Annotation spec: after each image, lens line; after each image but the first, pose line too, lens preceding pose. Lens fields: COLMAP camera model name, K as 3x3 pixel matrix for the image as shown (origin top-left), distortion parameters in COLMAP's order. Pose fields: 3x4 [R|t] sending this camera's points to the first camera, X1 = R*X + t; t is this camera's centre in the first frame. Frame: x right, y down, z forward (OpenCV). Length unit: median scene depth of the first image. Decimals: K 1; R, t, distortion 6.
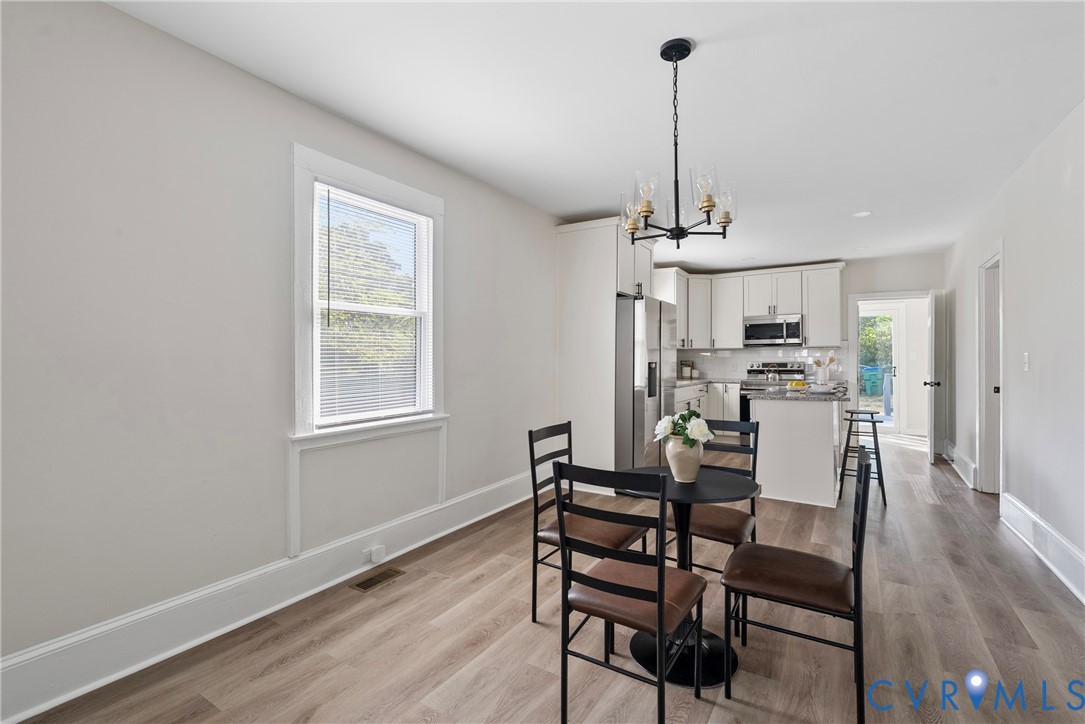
lens RADIAL K [[497.8, 0, 539.7], [0, 497.8, 355.5], [0, 0, 1]] dist [-0.008934, 0.003903]
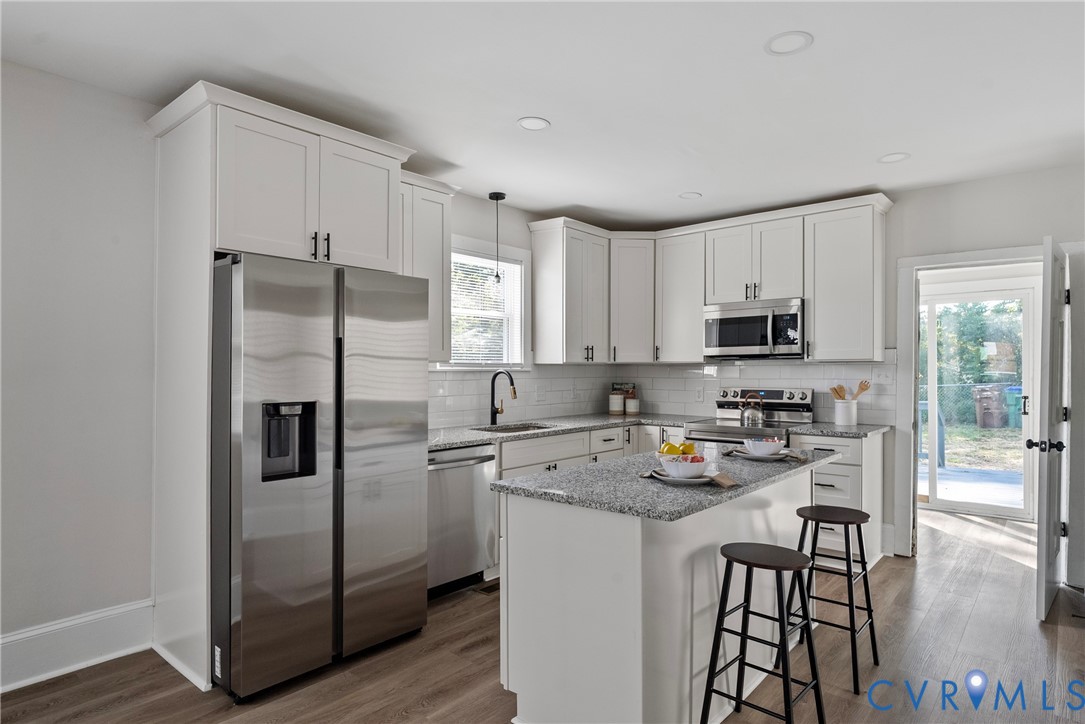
lens RADIAL K [[622.1, 0, 539.3], [0, 622.1, 371.5], [0, 0, 1]] dist [0.003800, 0.000777]
pose [[0.988599, 0.003131, -0.150543, 0.674233], [-0.000901, 0.999889, 0.014878, -0.029916], [0.150572, -0.014572, 0.988492, 0.588694]]
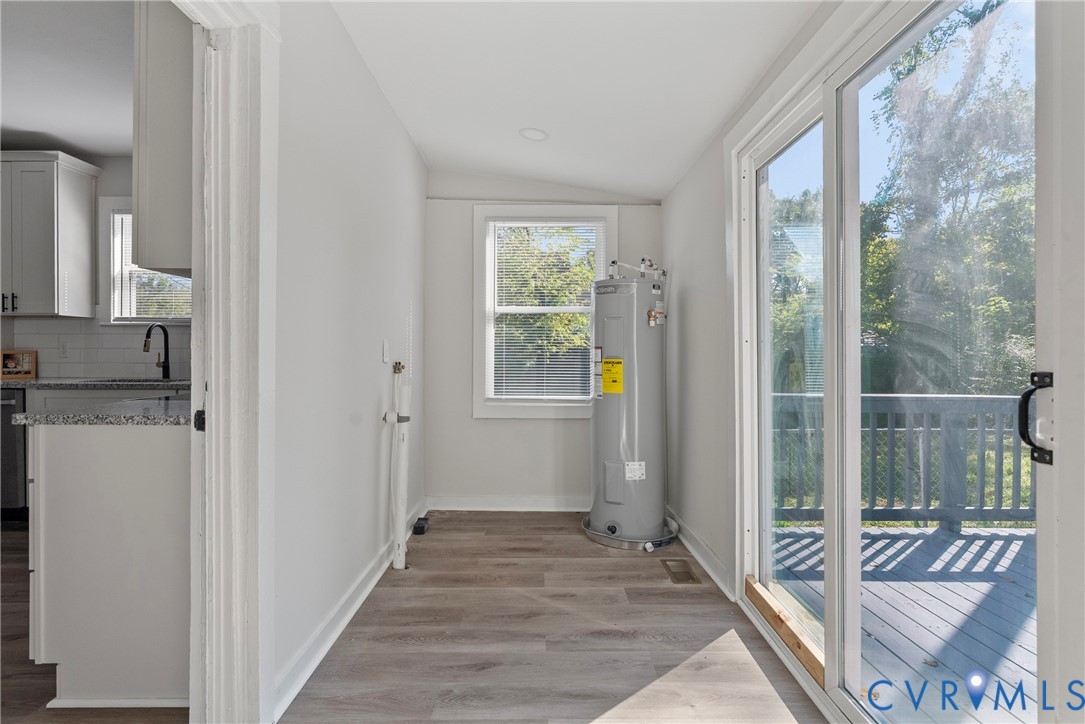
lens RADIAL K [[529.6, 0, 543.7], [0, 529.6, 355.4], [0, 0, 1]] dist [0.001678, 0.000192]
pose [[0.526105, 0.014346, -0.850299, 1.722054], [0.000321, 0.999854, 0.017068, 0.031707], [0.850420, -0.009252, 0.526023, 1.910572]]
